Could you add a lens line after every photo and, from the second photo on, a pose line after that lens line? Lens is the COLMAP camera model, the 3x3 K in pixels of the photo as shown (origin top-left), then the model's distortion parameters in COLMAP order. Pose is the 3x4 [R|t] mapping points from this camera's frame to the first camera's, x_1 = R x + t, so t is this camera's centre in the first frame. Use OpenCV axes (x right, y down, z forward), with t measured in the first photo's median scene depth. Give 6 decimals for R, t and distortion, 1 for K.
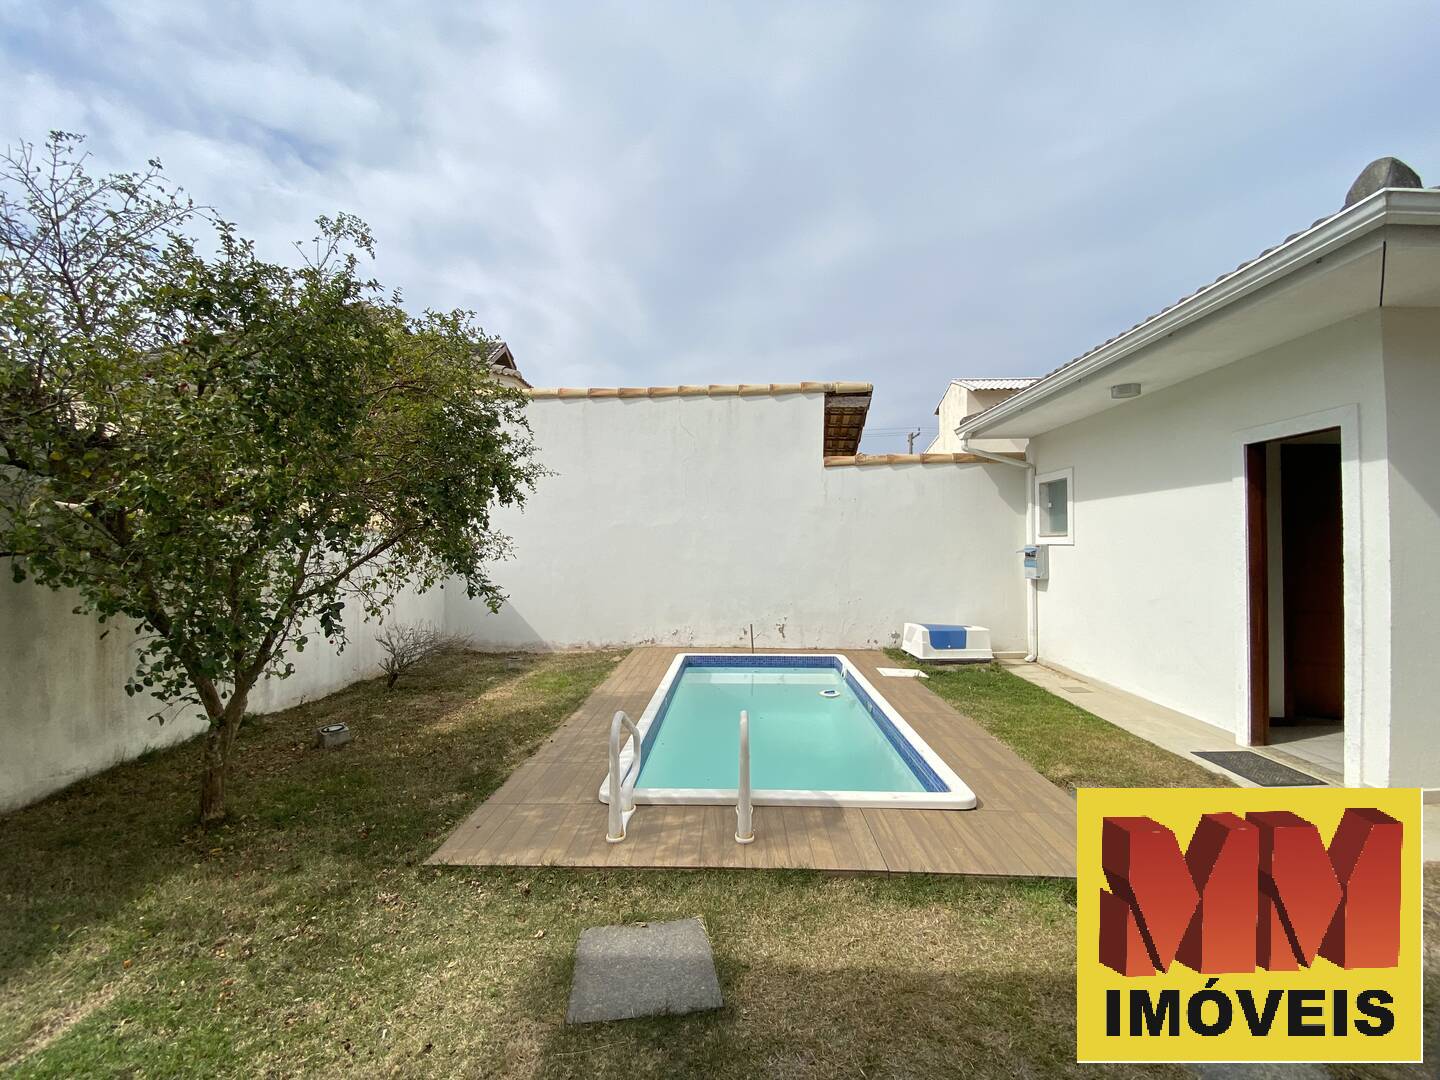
lens RADIAL K [[587.2, 0, 719.2], [0, 587.2, 529.7], [0, 0, 1]] dist [0.006251, -0.008635]
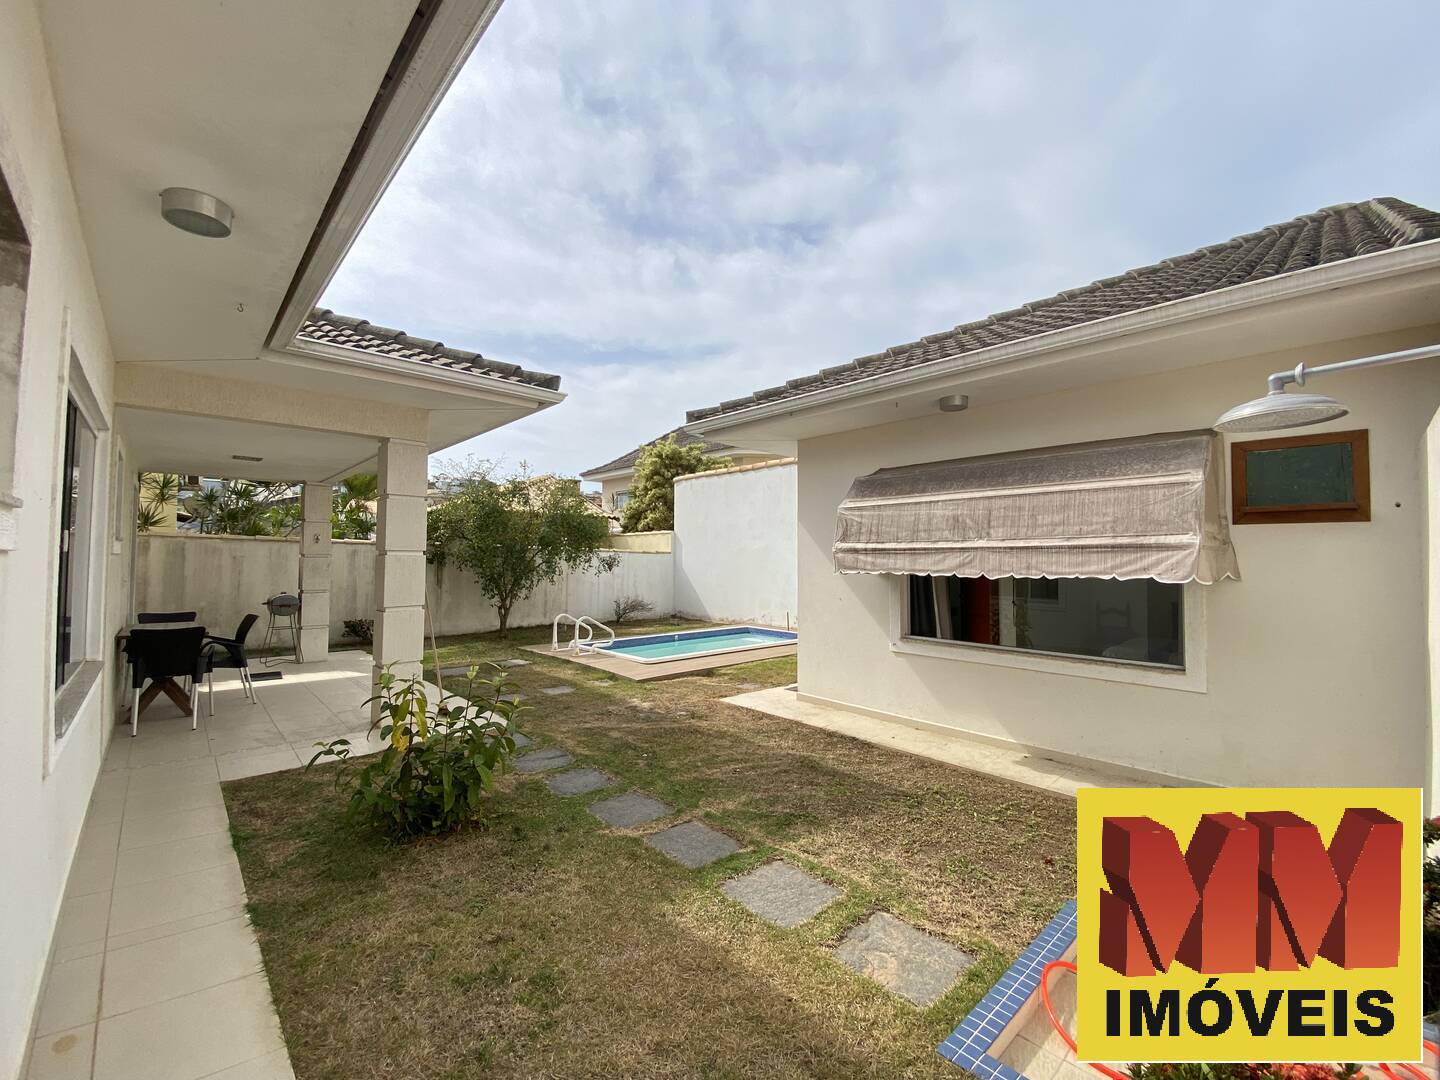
lens RADIAL K [[587.2, 0, 715.2], [0, 587.2, 542.3], [0, 0, 1]] dist [0.006251, -0.008635]
pose [[0.715728, -0.008481, -0.698328, 1.815383], [0.005922, 0.999964, -0.006075, -0.028911], [0.698354, 0.000212, 0.715752, -0.479413]]
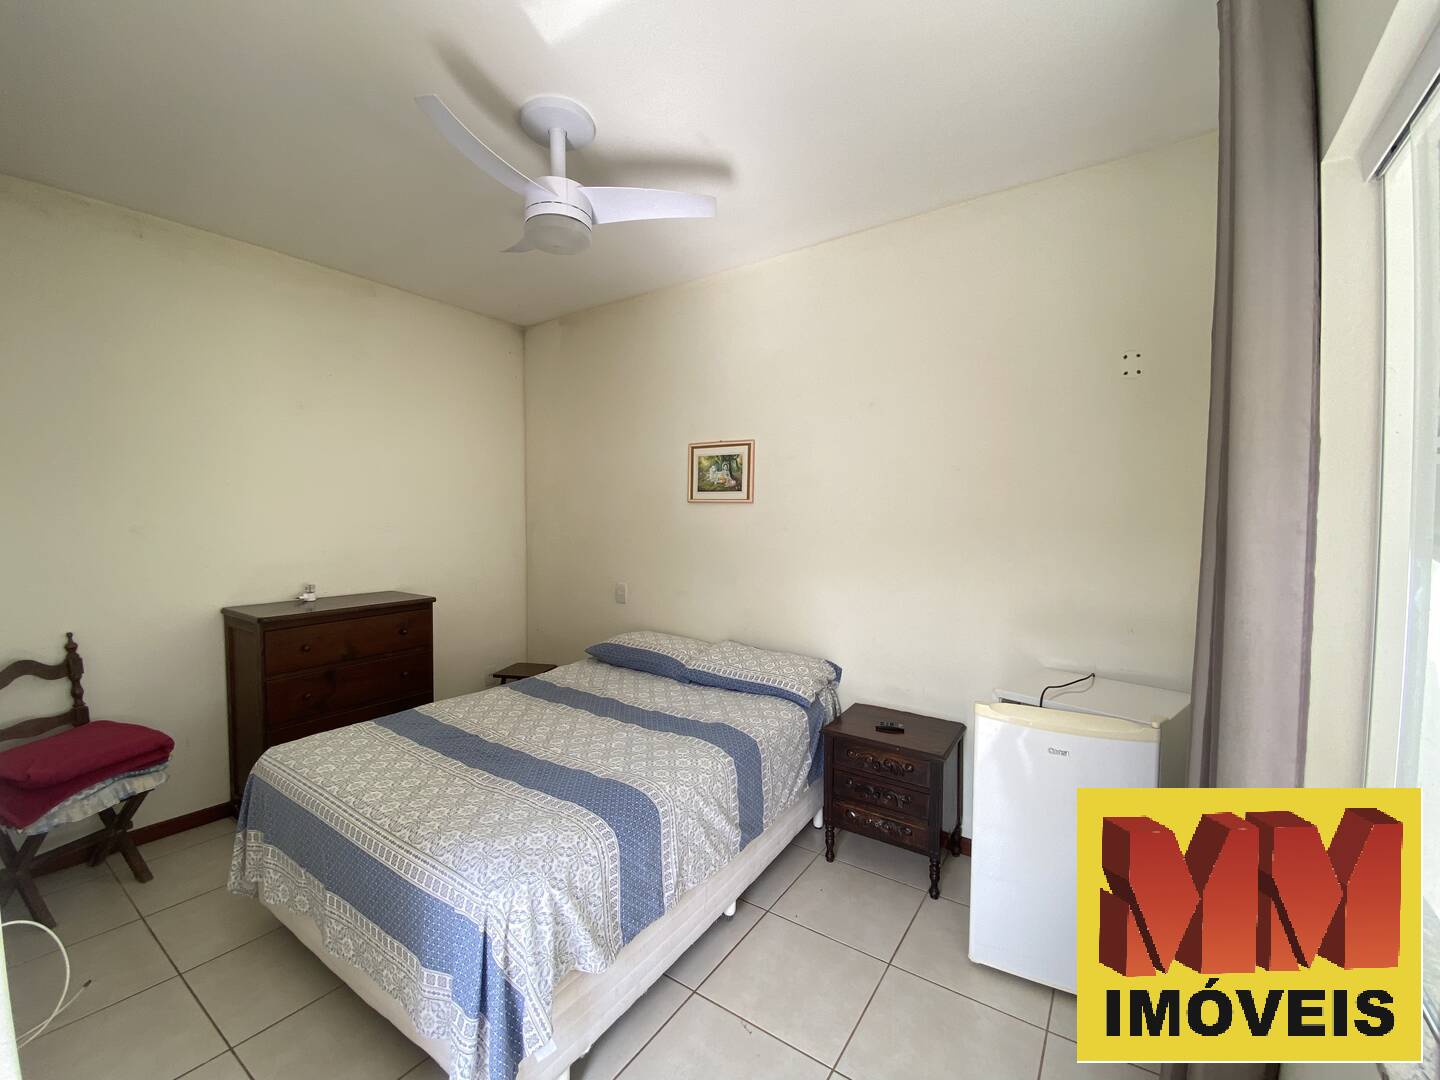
lens RADIAL K [[587.2, 0, 721.9], [0, 587.2, 530.9], [0, 0, 1]] dist [0.006251, -0.008635]
pose [[0.528330, -0.010618, 0.848972, 1.288418], [-0.031237, 0.999002, 0.031934, 0.007653], [-0.848464, -0.043391, 0.527471, 0.874446]]
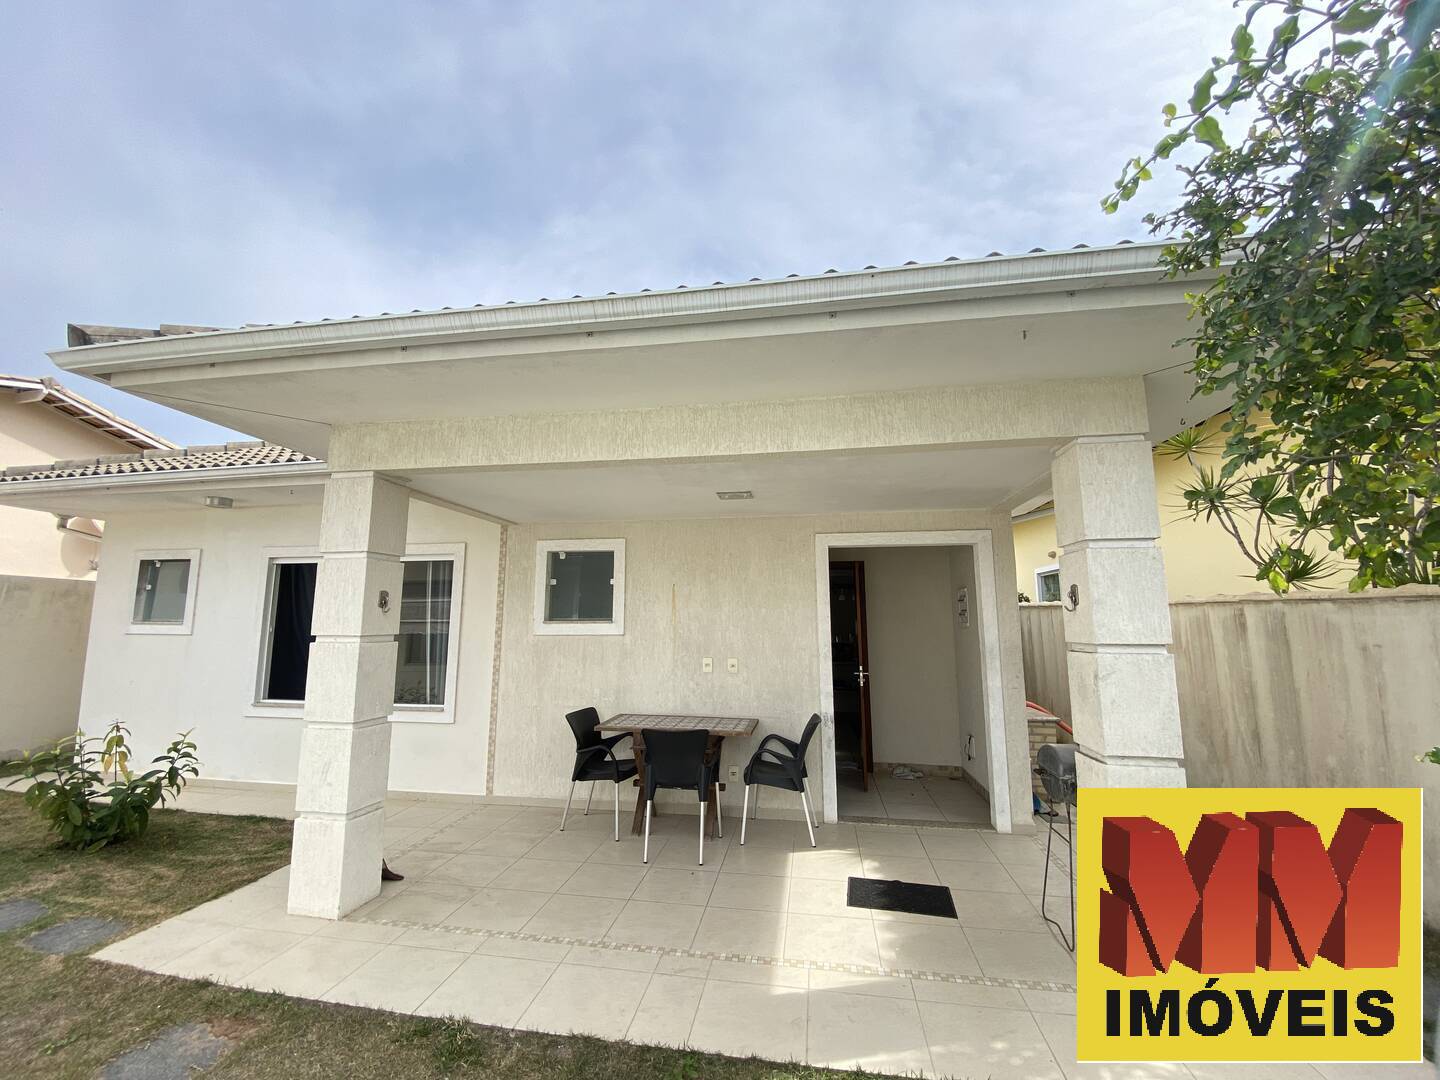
lens RADIAL K [[587.2, 0, 715.8], [0, 587.2, 529.1], [0, 0, 1]] dist [0.006251, -0.008635]
pose [[-0.991840, 0.026440, 0.124720, -0.209133], [0.003785, 0.983935, -0.178489, -0.018440], [-0.127435, -0.176560, -0.976005, 0.784958]]
